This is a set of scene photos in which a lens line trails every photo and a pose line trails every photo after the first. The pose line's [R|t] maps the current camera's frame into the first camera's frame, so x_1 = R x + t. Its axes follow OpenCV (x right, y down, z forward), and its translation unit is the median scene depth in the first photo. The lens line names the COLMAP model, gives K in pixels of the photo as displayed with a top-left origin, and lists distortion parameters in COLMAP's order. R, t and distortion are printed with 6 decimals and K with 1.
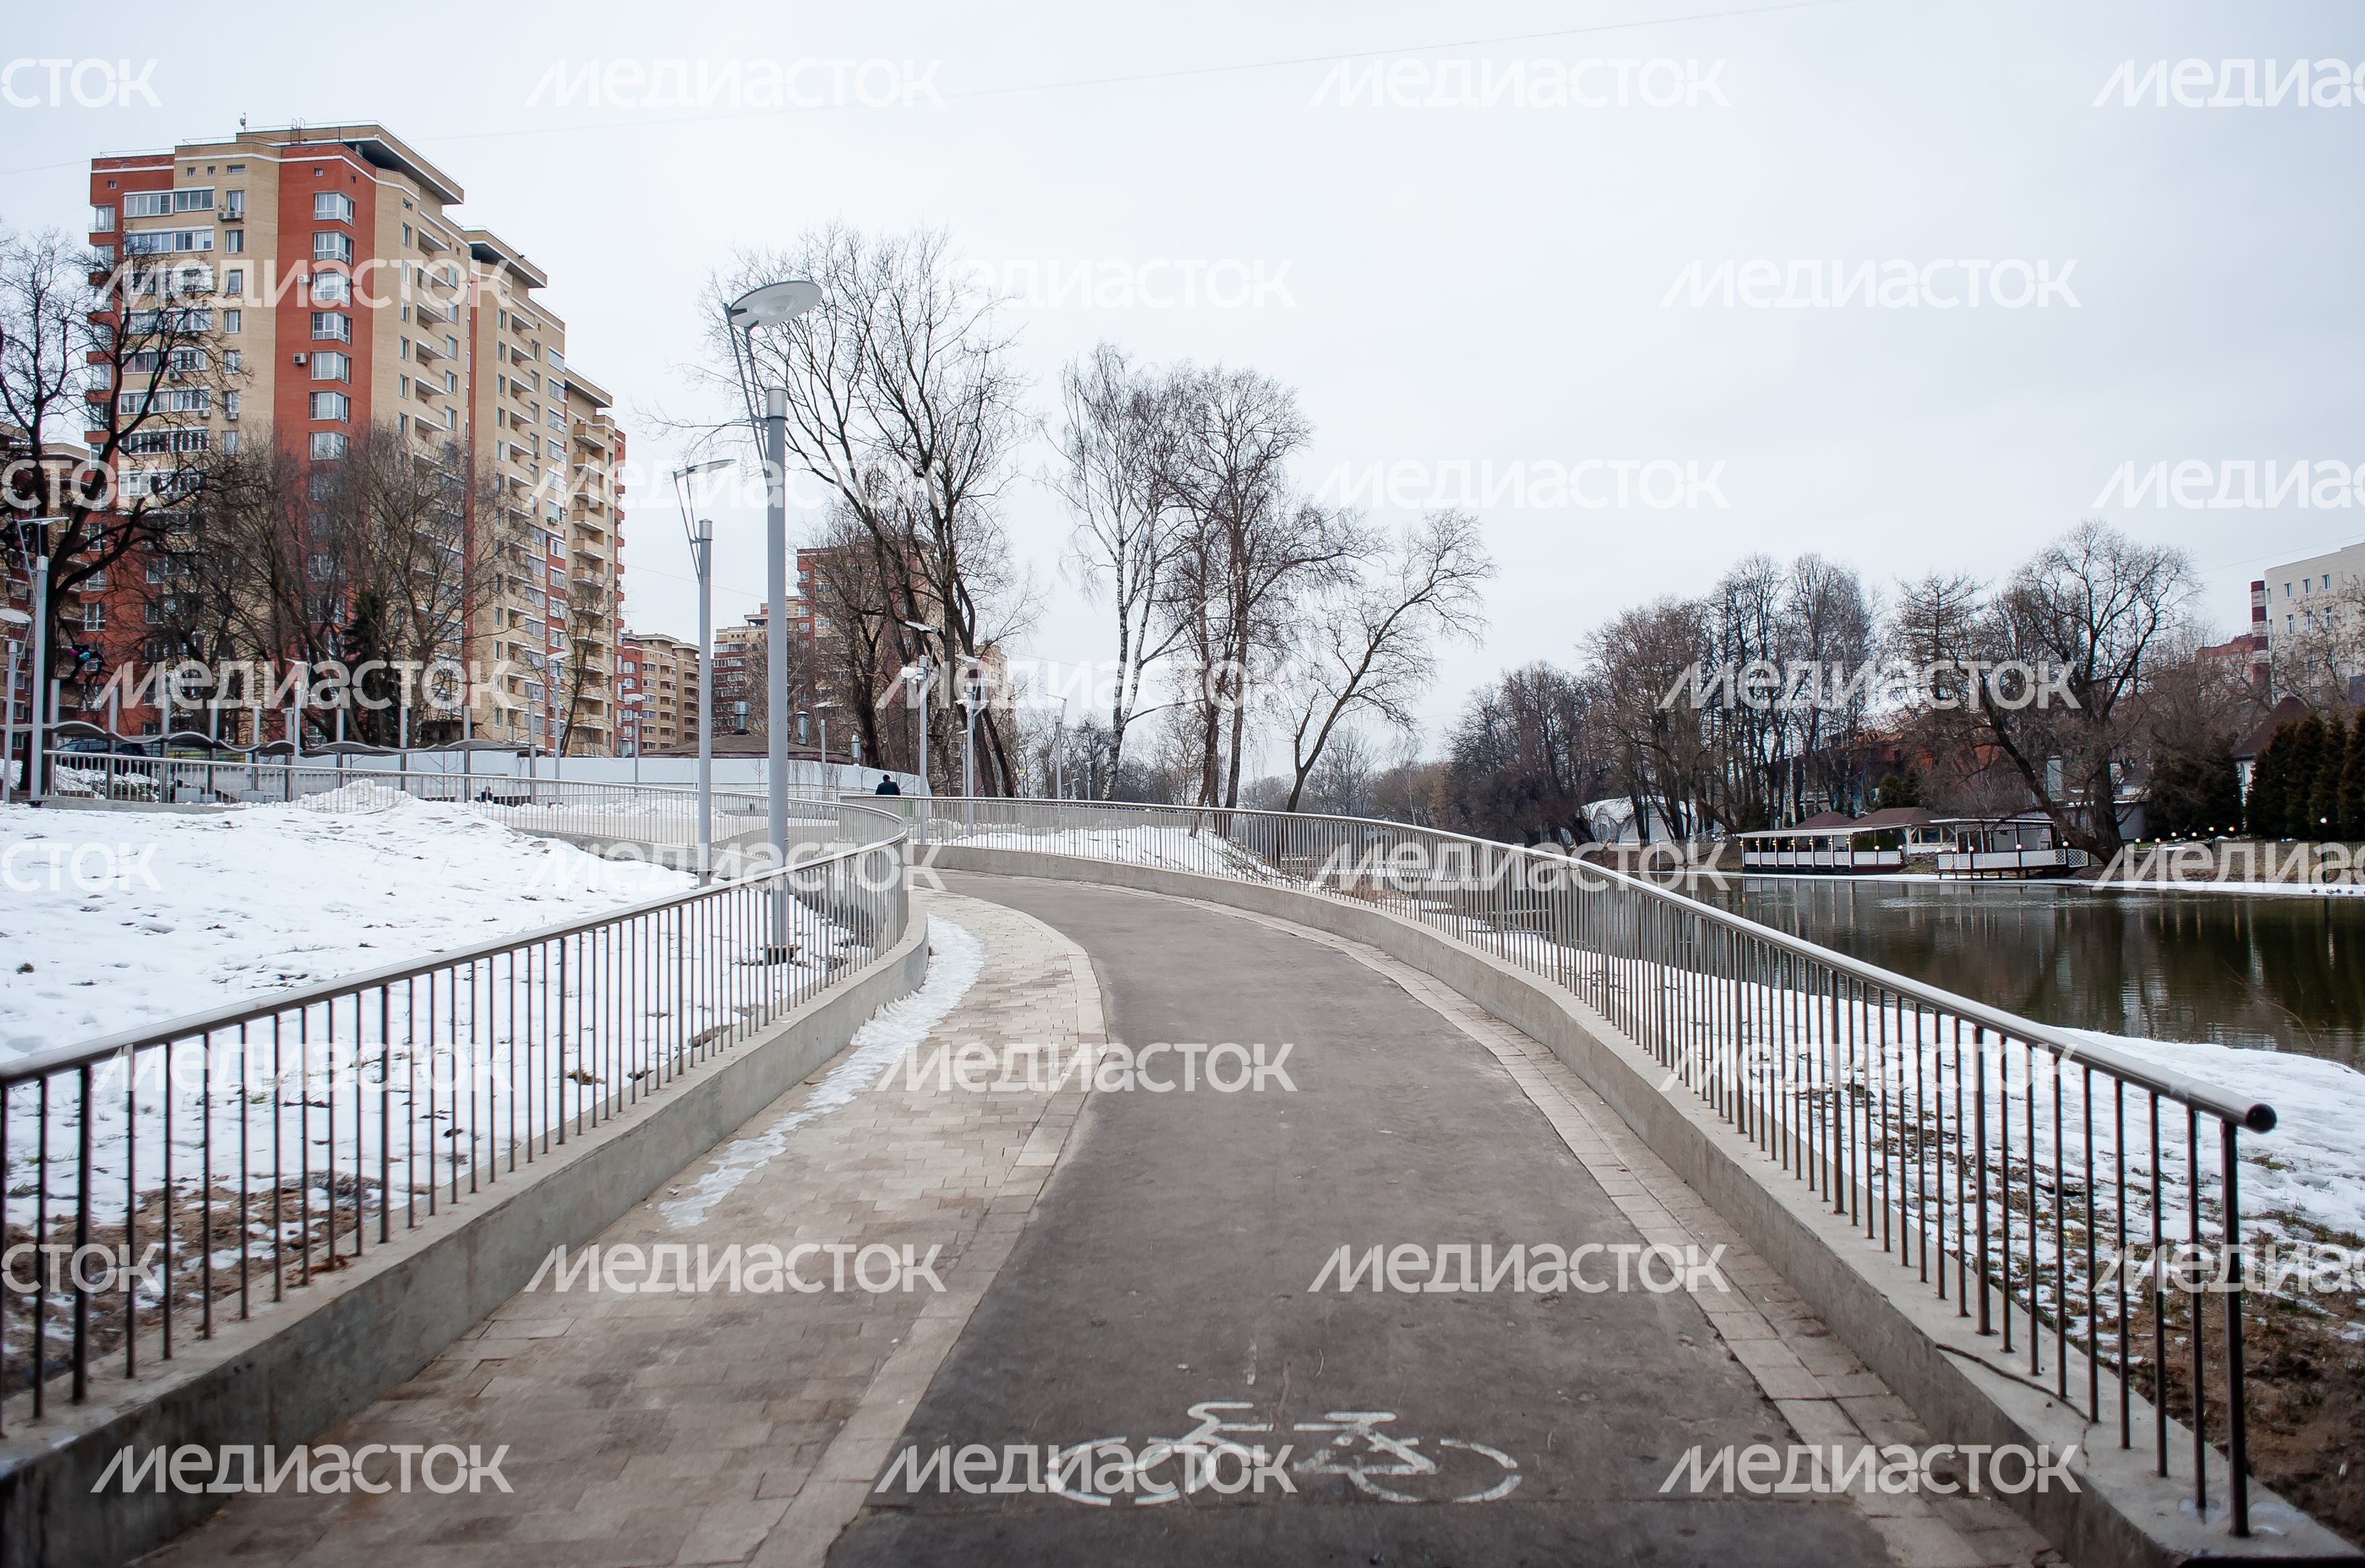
lens RADIAL K [[1711.2, 0, 1222.7], [0, 1711.2, 760.3], [0, 0, 1]] dist [-0.080757, 0.060737]
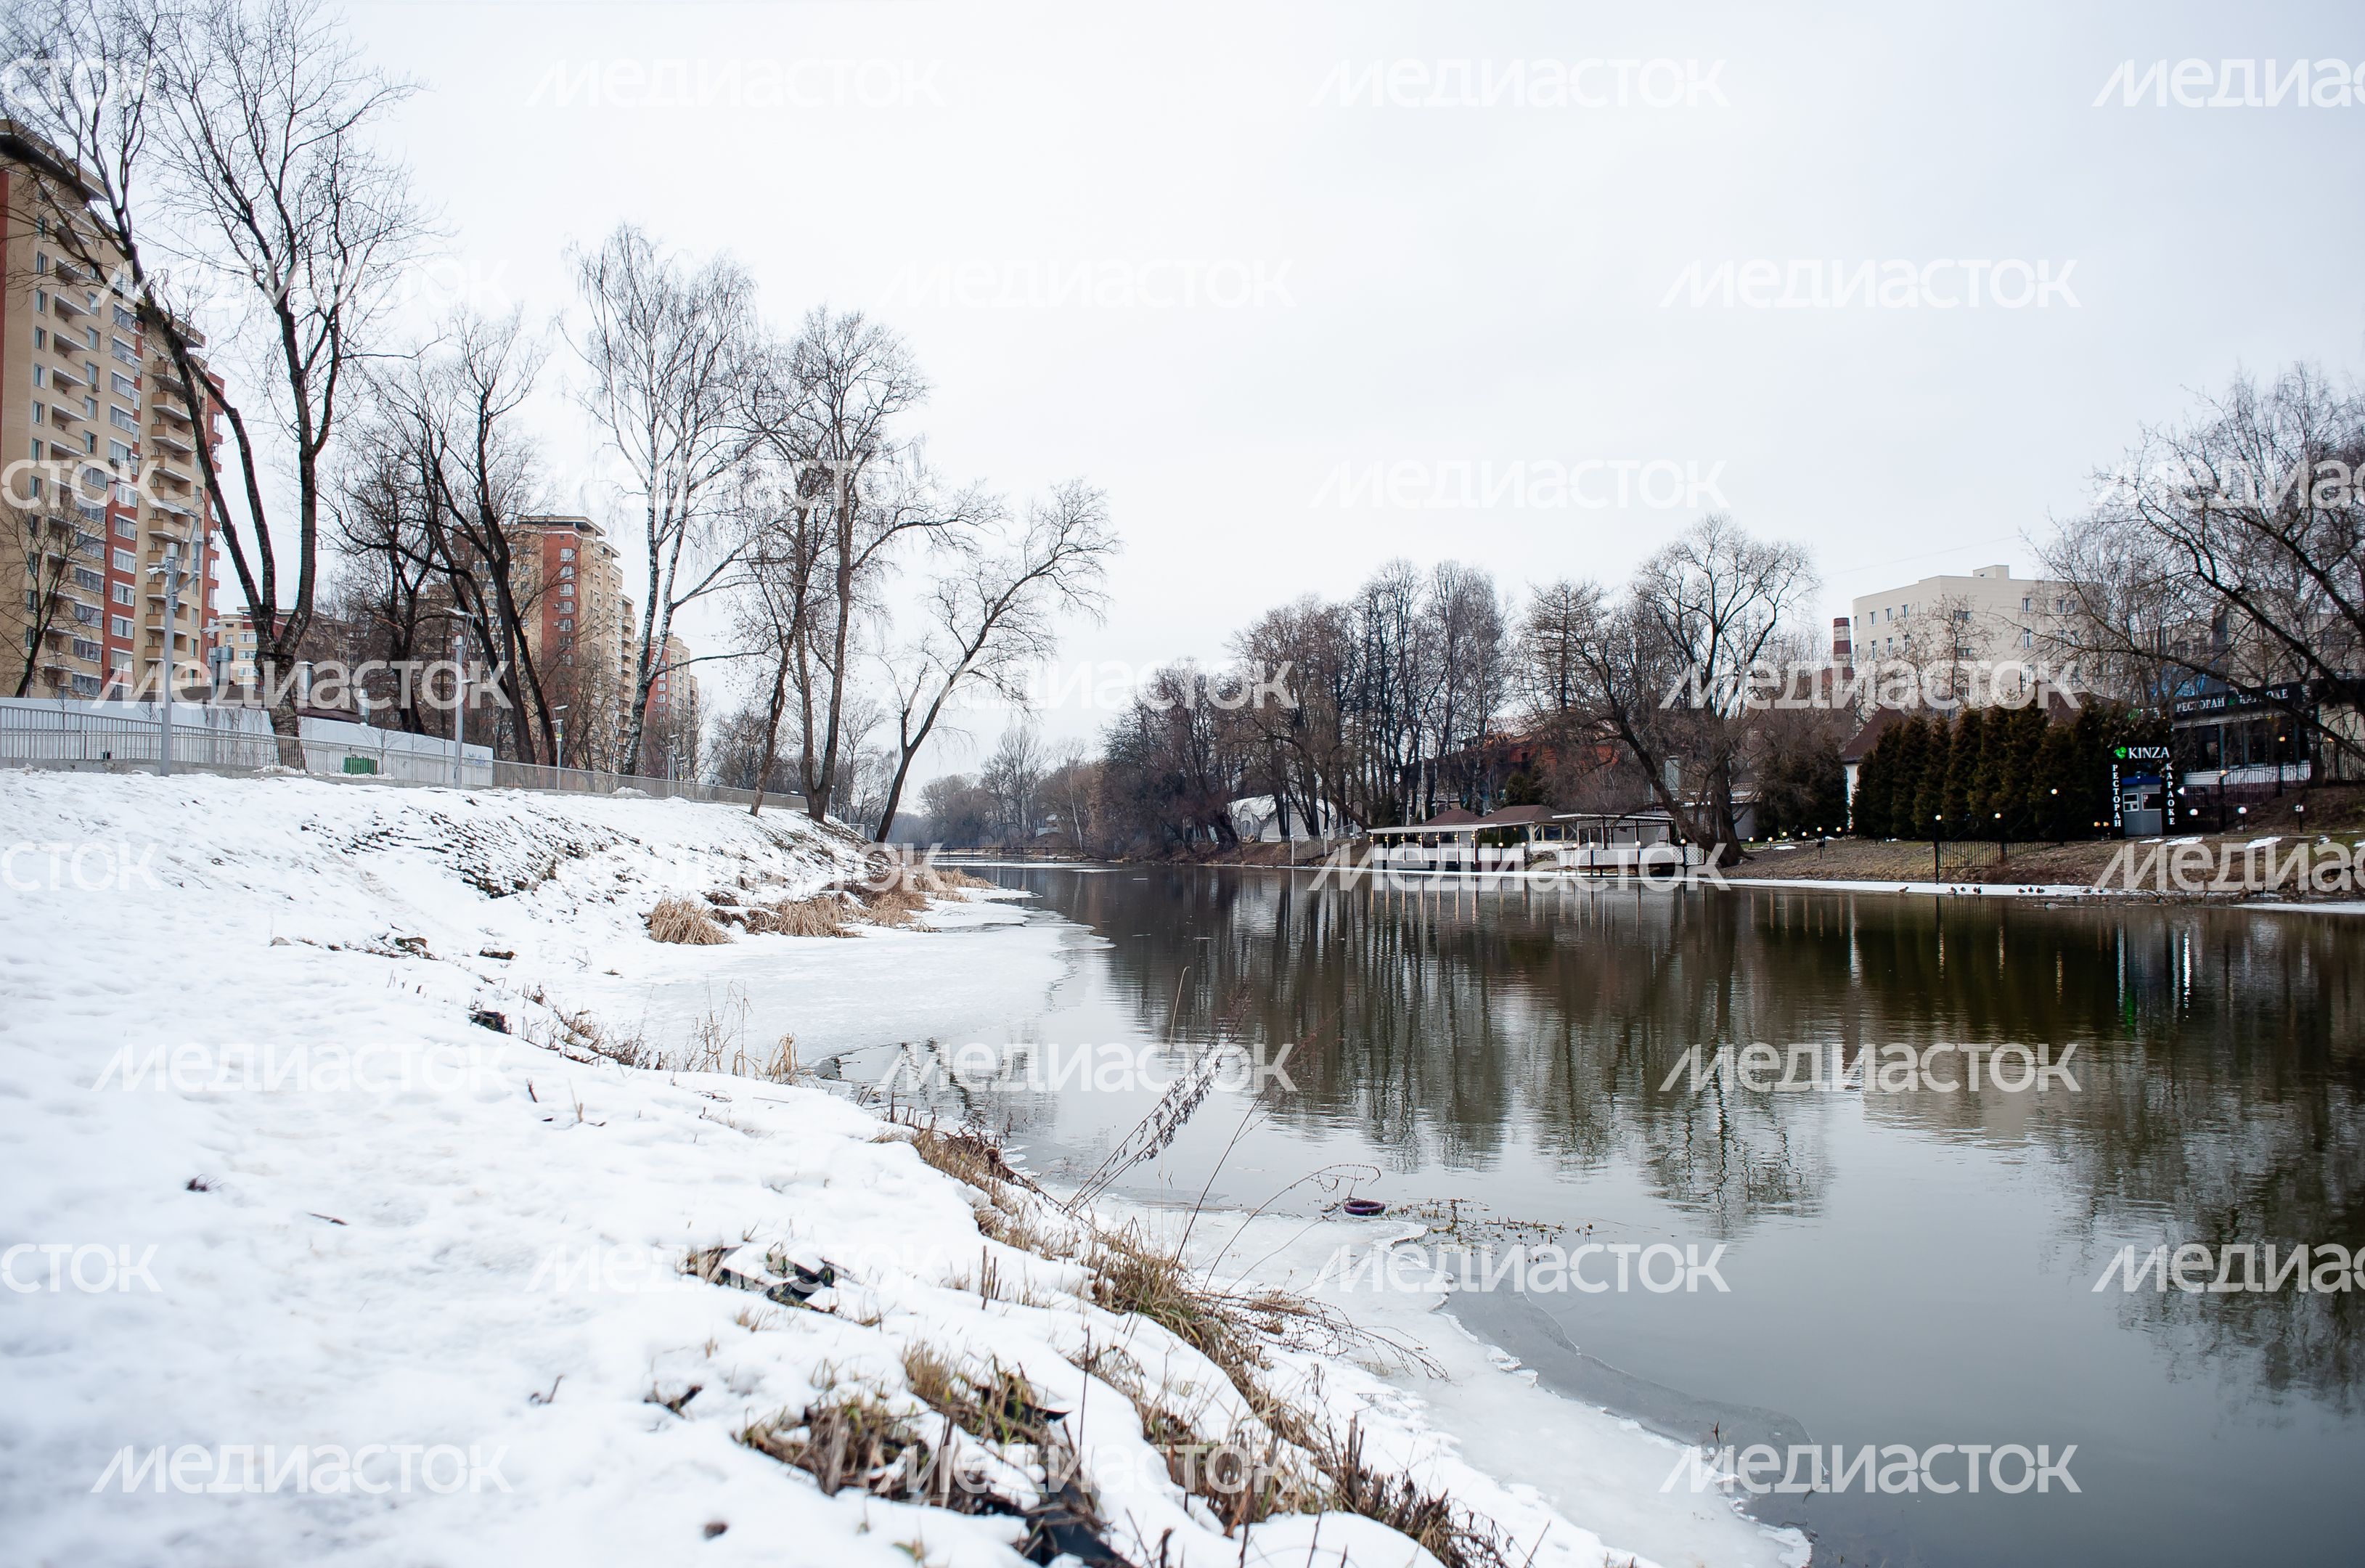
lens RADIAL K [[1629.6, 0, 1191.0], [0, 1629.6, 770.5], [0, 0, 1]] dist [-0.075908, 0.058110]
pose [[0.984531, 0.023062, 0.173687, 0.042026], [-0.024030, 0.999705, 0.003474, 0.009847], [-0.173555, -0.007594, 0.984795, 0.095264]]
